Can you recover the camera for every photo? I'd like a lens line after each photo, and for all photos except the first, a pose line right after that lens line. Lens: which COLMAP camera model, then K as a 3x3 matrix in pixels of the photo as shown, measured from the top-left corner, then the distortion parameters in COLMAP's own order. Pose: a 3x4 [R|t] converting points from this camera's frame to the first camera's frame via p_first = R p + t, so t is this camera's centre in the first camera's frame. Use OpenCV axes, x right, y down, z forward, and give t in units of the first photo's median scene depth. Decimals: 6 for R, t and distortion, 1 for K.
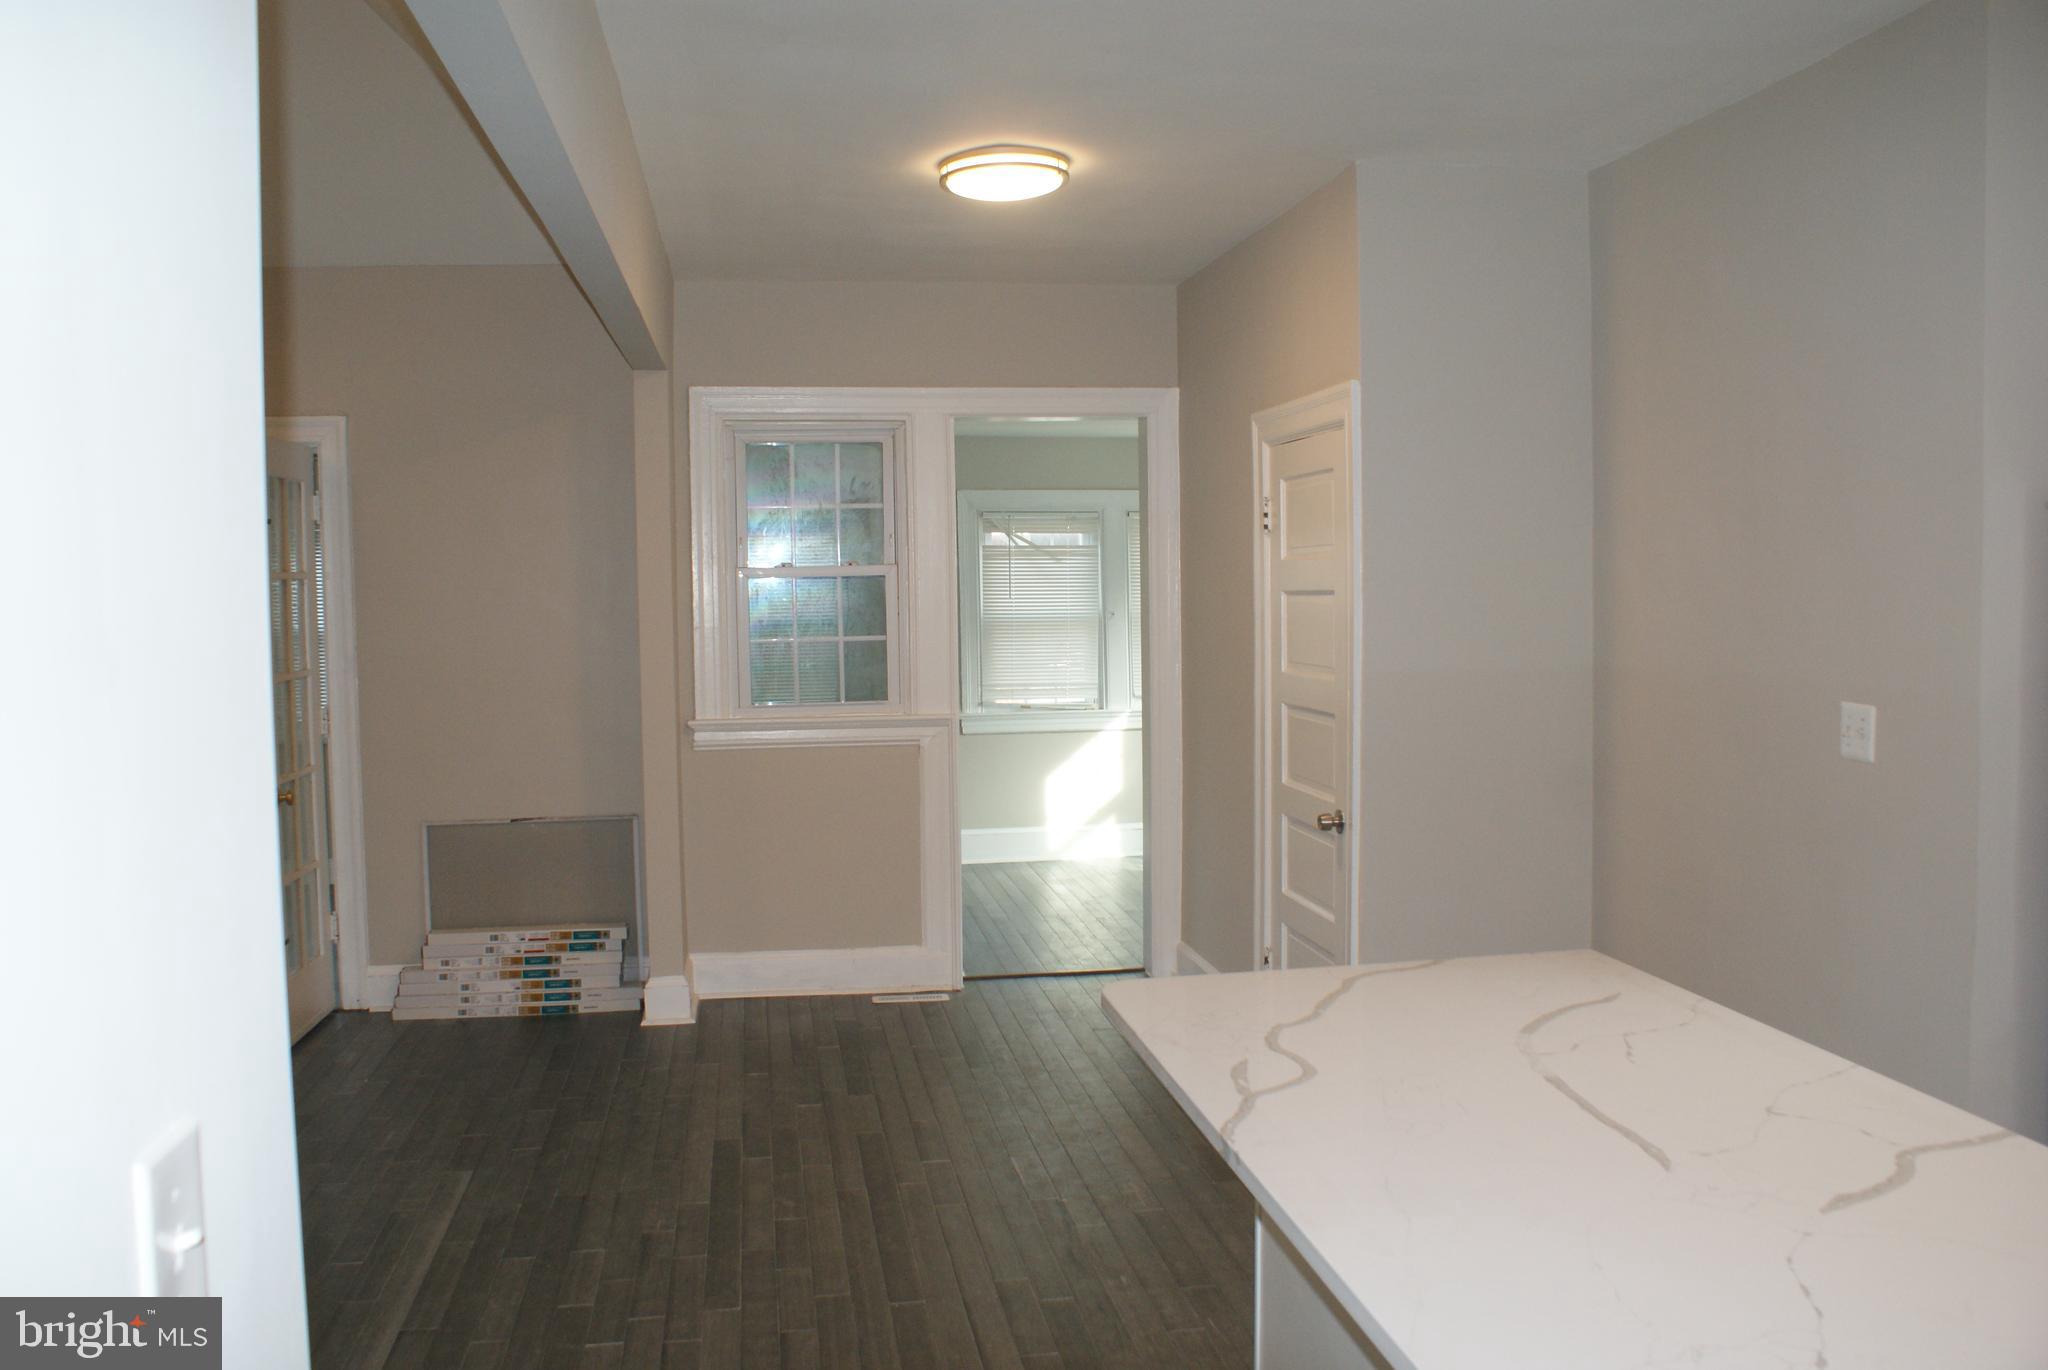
lens RADIAL K [[1629.4, 0, 1018.8], [0, 1629.4, 694.1], [0, 0, 1]] dist [-0.155213, 0.131310]
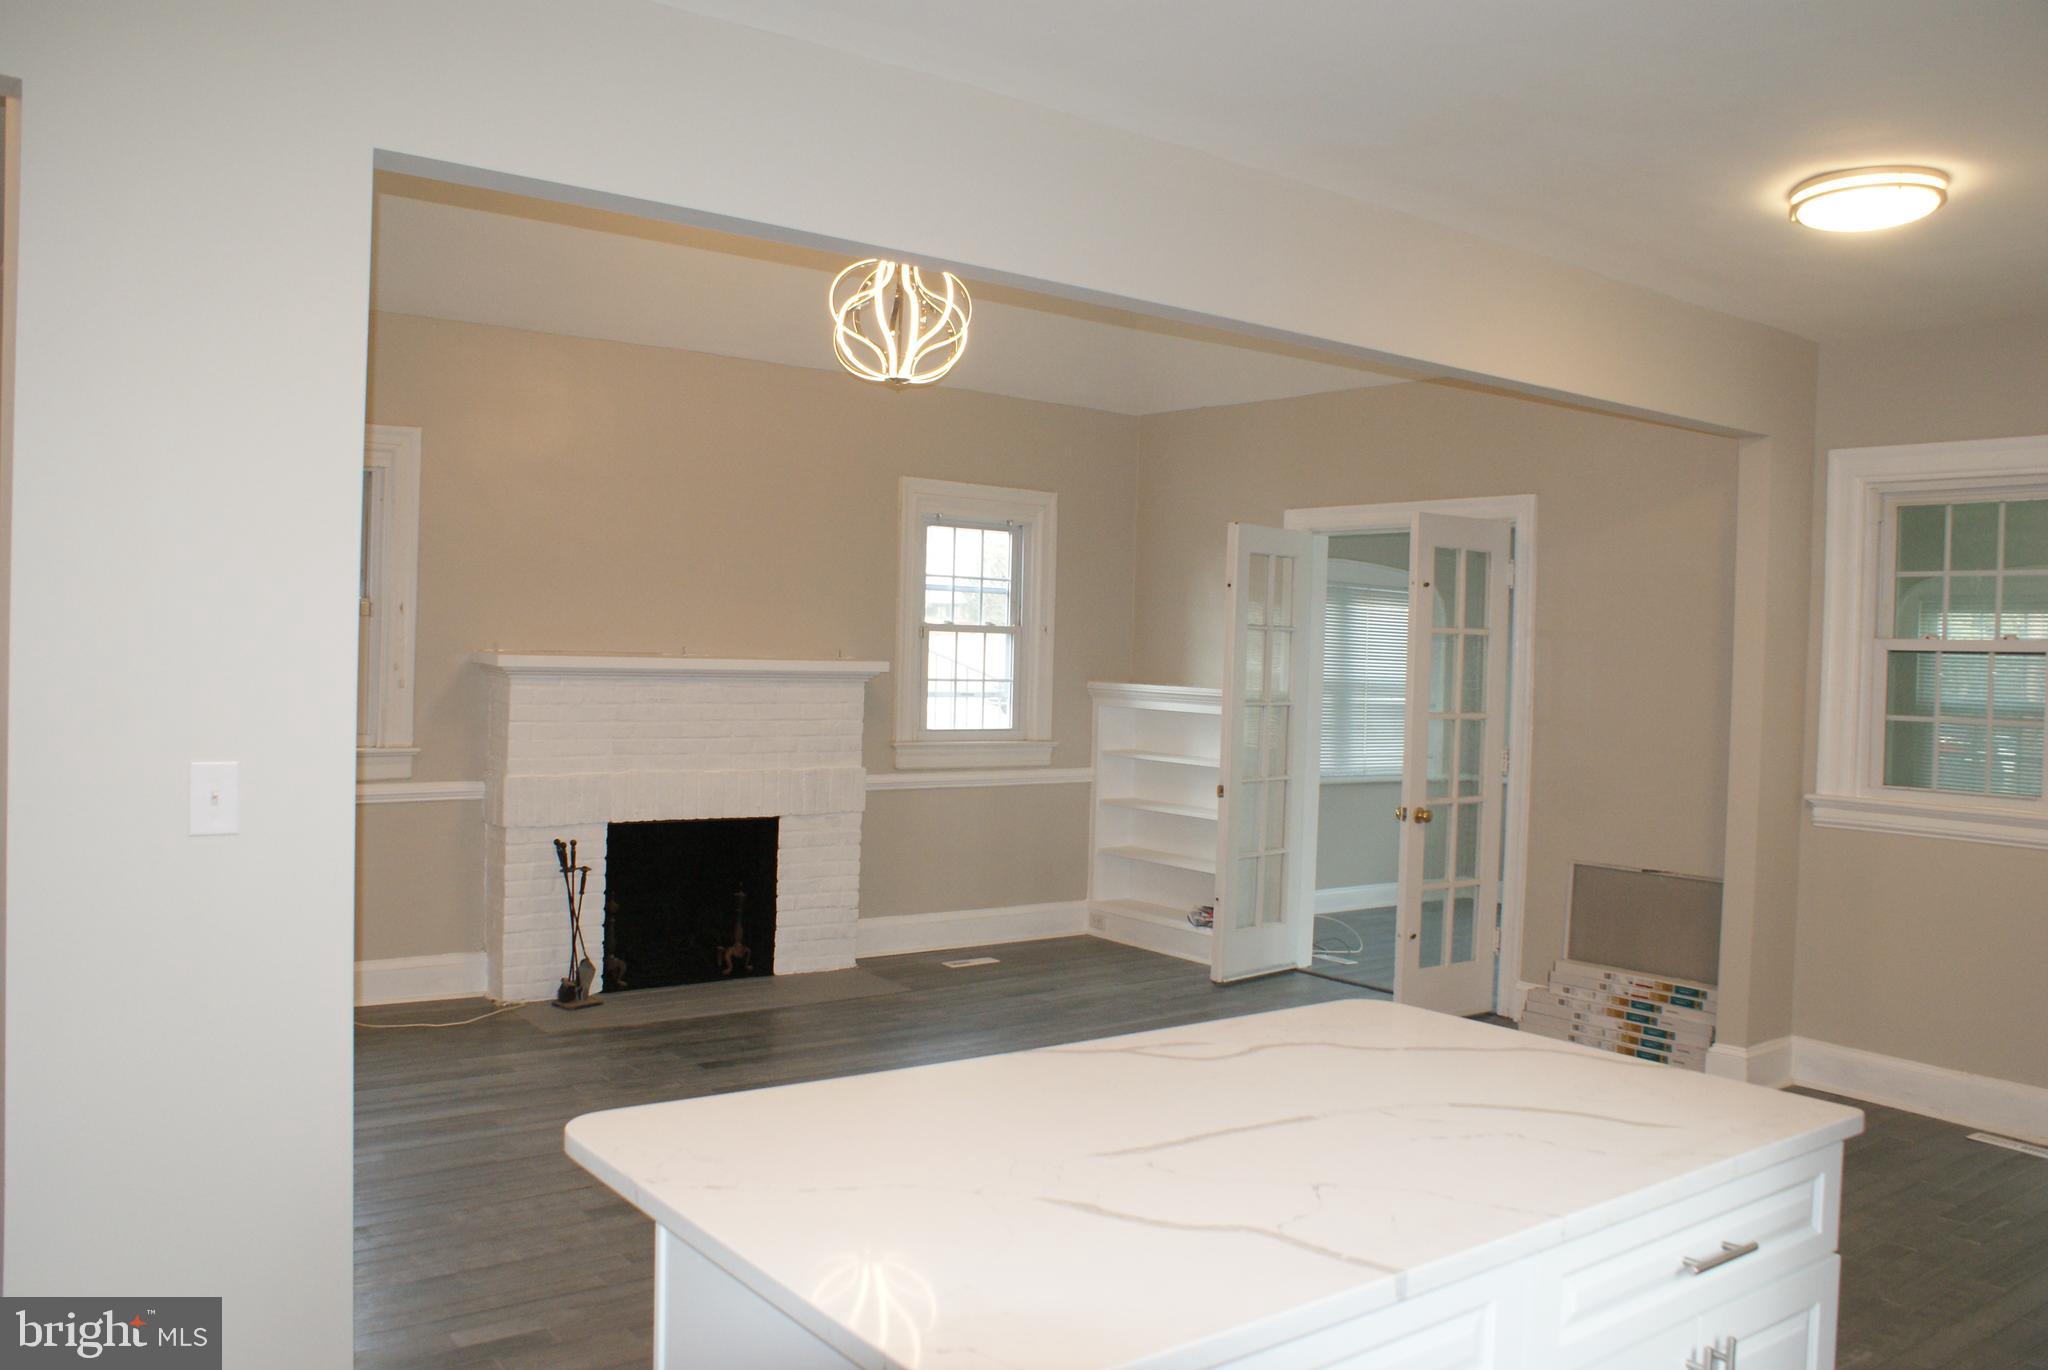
lens RADIAL K [[1629.4, 0, 995.9], [0, 1629.4, 679.1], [0, 0, 1]] dist [-0.155213, 0.131310]
pose [[0.472322, 0.047347, -0.880154, 0.403393], [-0.099586, 0.995029, 0.000086, -0.004357], [0.875782, 0.087610, 0.474689, 0.120089]]
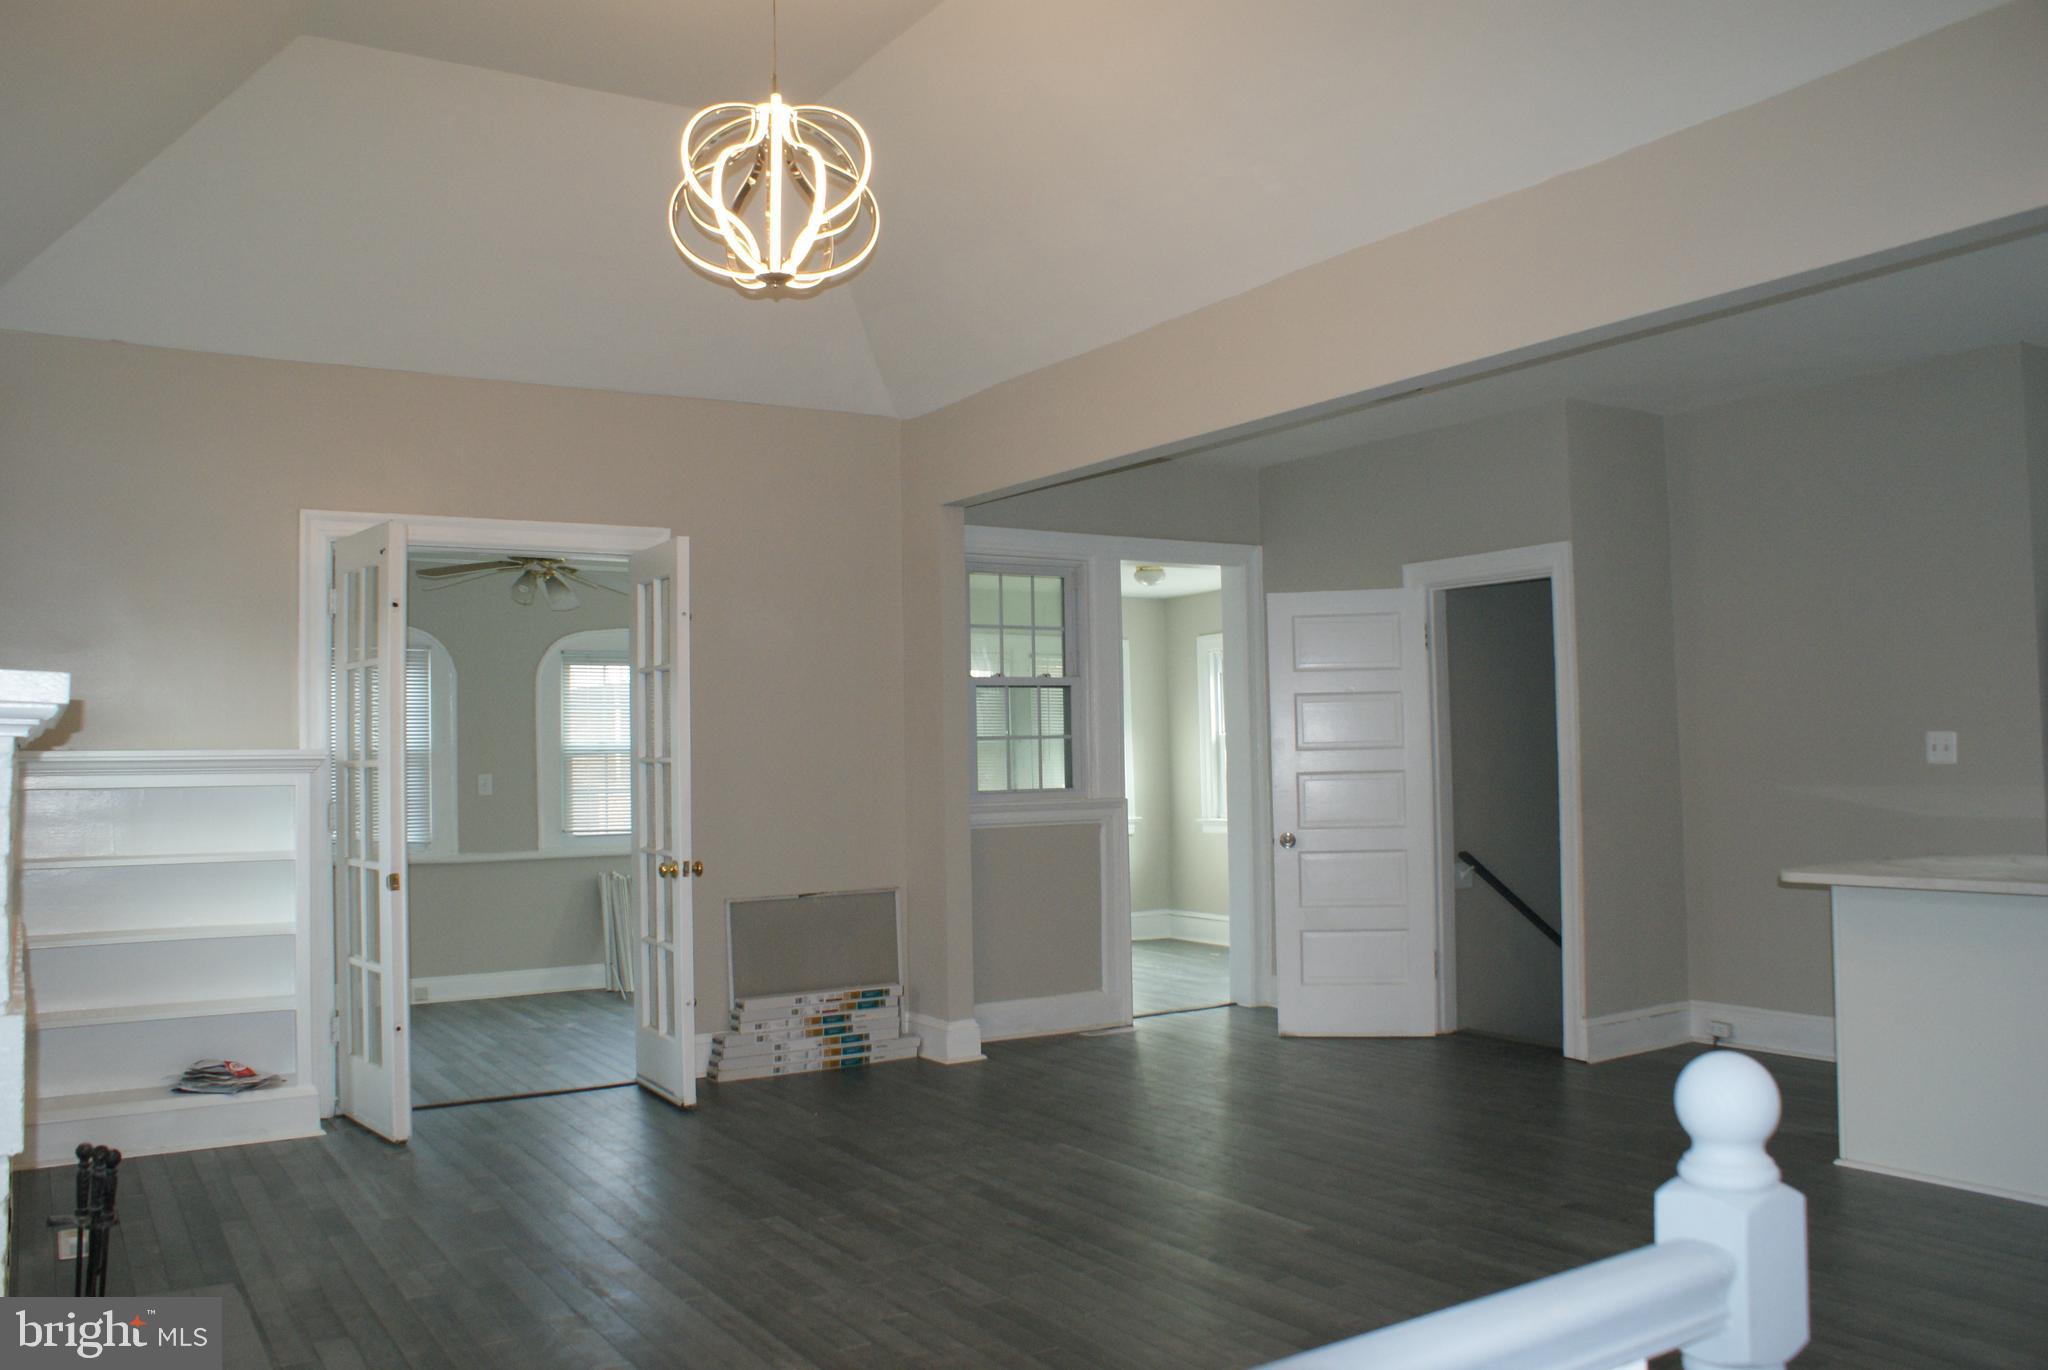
lens RADIAL K [[1629.4, 0, 1021.3], [0, 1629.4, 690.6], [0, 0, 1]] dist [-0.155213, 0.131310]
pose [[0.914820, 0.010920, 0.403715, -0.640273], [0.035990, 0.993453, -0.108425, 0.065484], [-0.402256, 0.113719, 0.908437, -0.105798]]
